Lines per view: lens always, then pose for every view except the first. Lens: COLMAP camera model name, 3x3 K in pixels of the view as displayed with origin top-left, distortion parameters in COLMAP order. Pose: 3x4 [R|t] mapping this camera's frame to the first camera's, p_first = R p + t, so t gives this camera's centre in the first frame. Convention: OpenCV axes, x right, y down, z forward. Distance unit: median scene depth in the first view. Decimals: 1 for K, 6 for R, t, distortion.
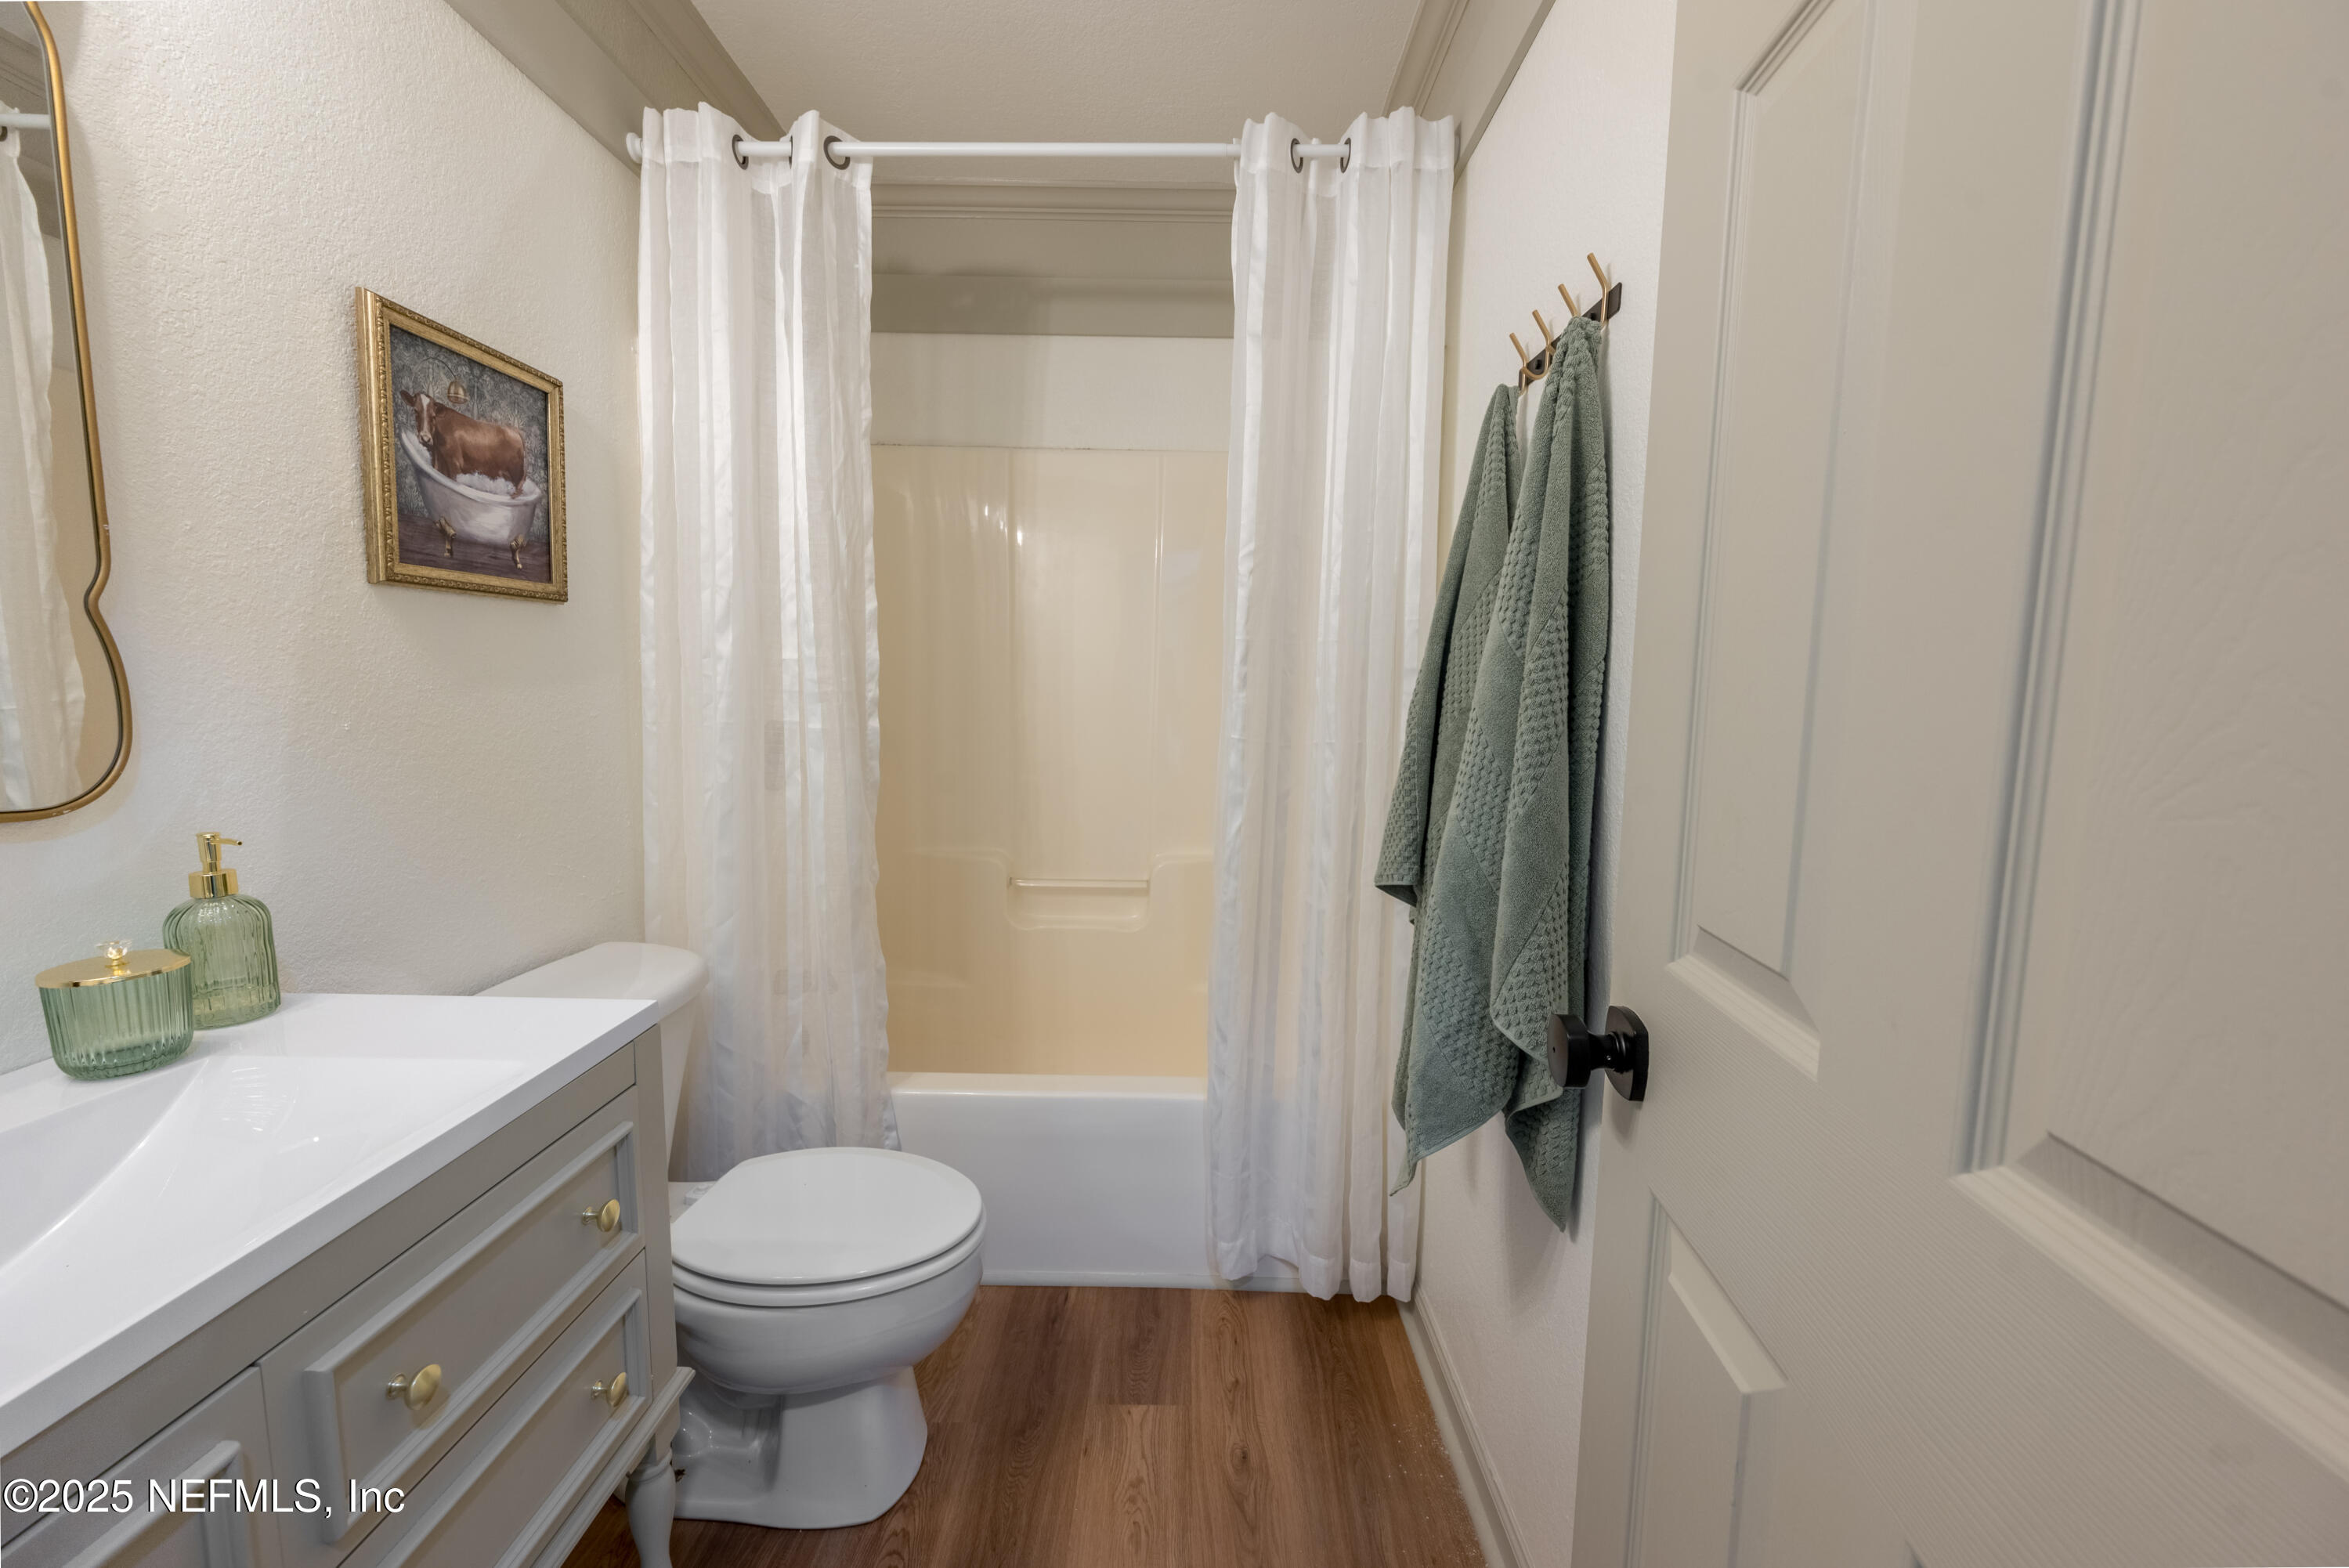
lens RADIAL K [[934.1, 0, 1182.0], [0, 934.1, 783.7], [0, 0, 1]] dist [-0.001772, -0.000111]
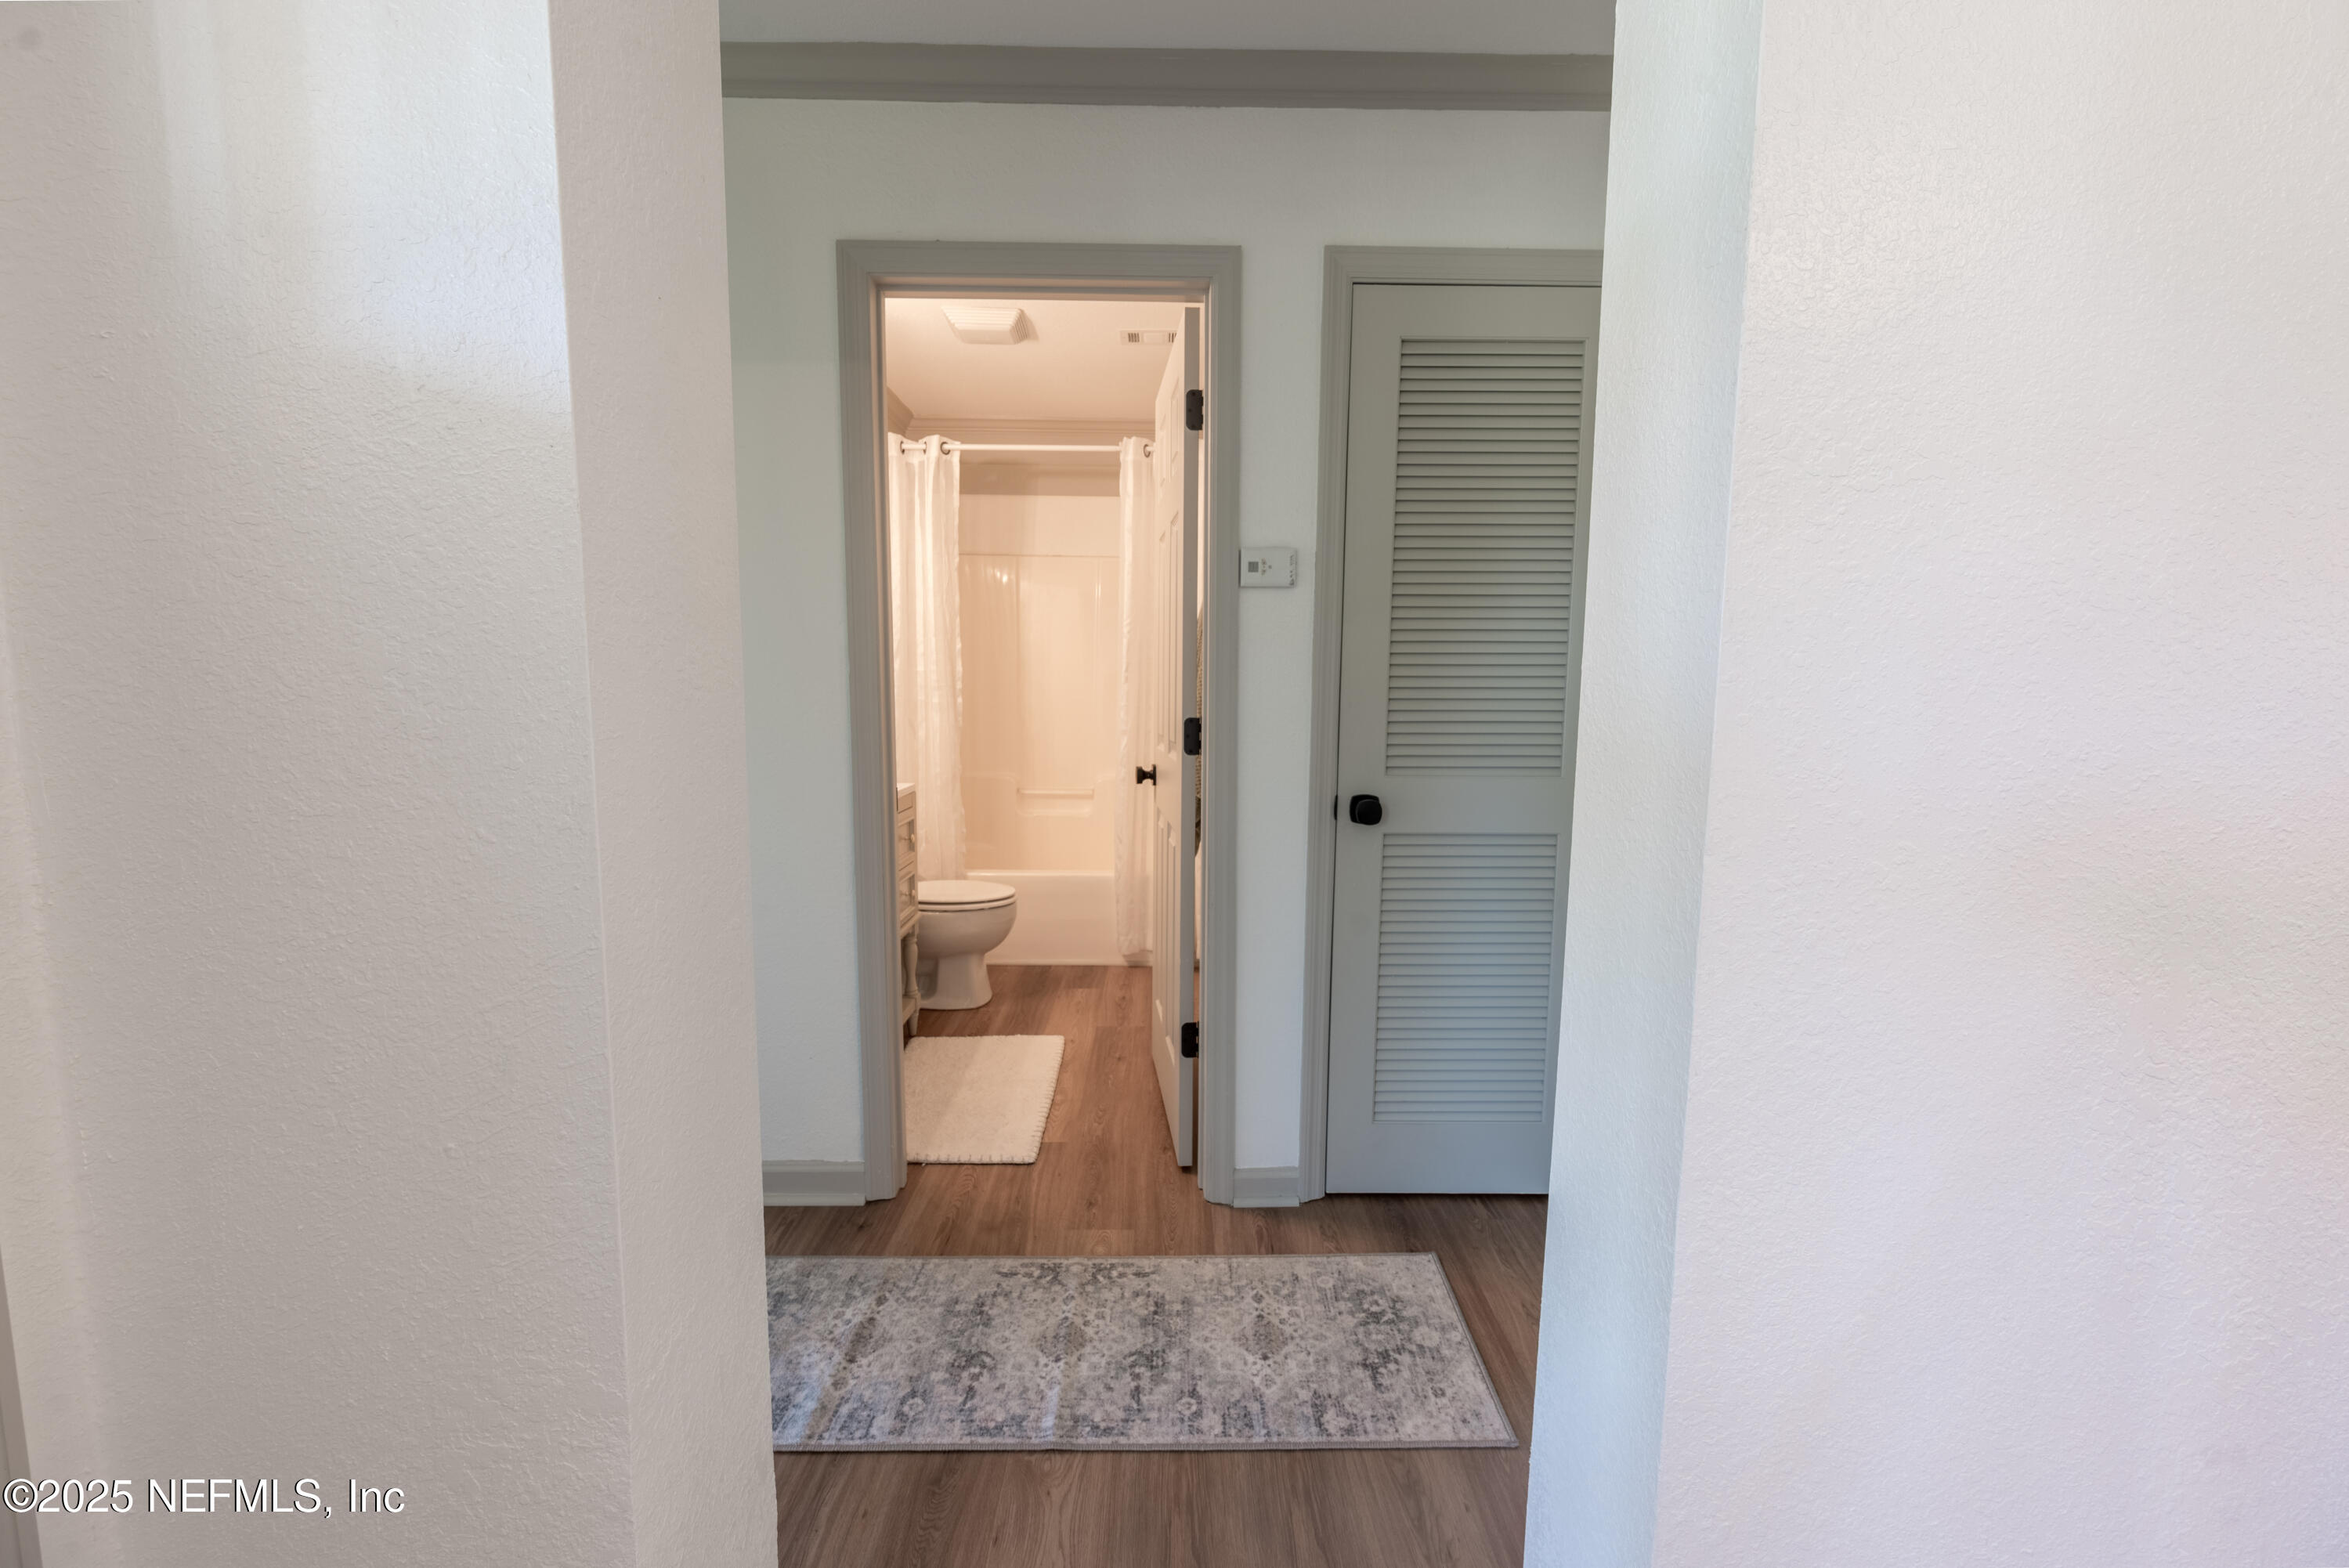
lens RADIAL K [[925.1, 0, 1174.5], [0, 925.1, 784.0], [0, 0, 1]] dist [0.000014, -0.003077]
pose [[0.999885, -0.007430, 0.013213, 0.154351], [0.007509, 0.999955, -0.005883, 0.161549], [-0.013169, 0.005982, 0.999895, -1.274173]]
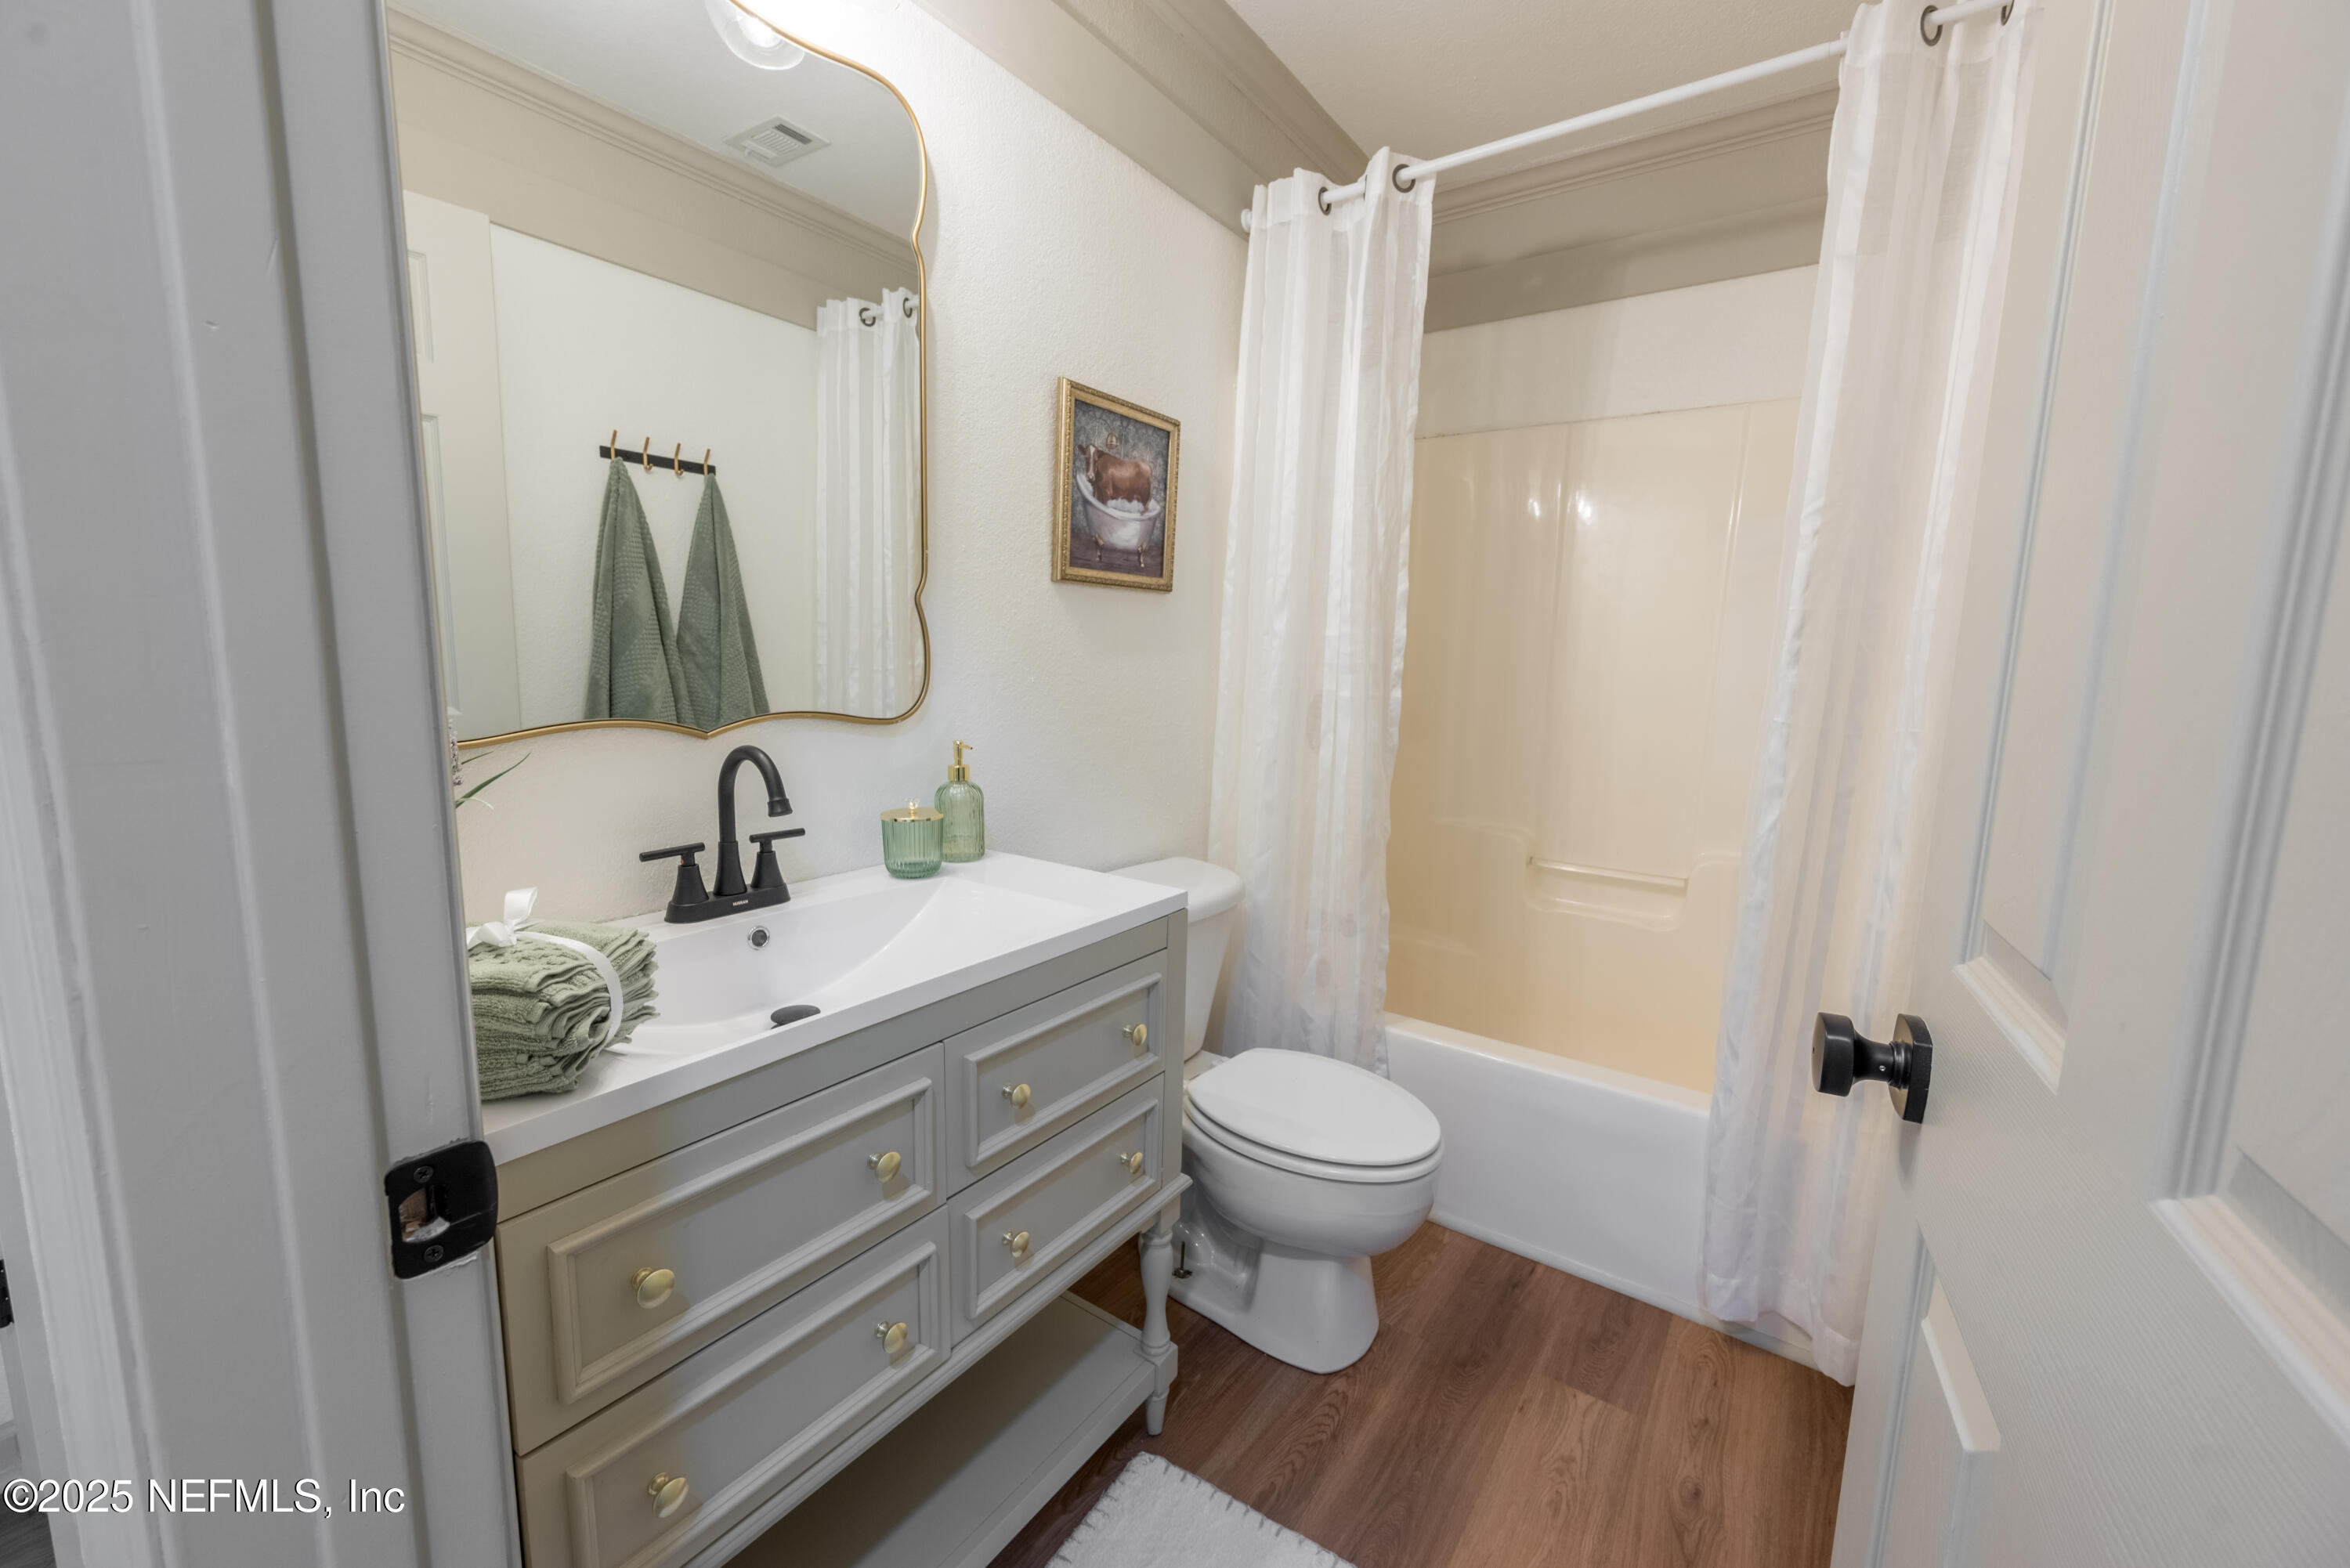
lens RADIAL K [[925.5, 0, 1175.0], [0, 925.5, 784.0], [0, 0, 1]] dist [0.000014, -0.003077]
pose [[0.817846, 0.084686, -0.569171, 0.095734], [-0.076177, 0.996340, 0.038783, 0.020746], [0.570372, 0.011639, 0.821304, -0.051633]]
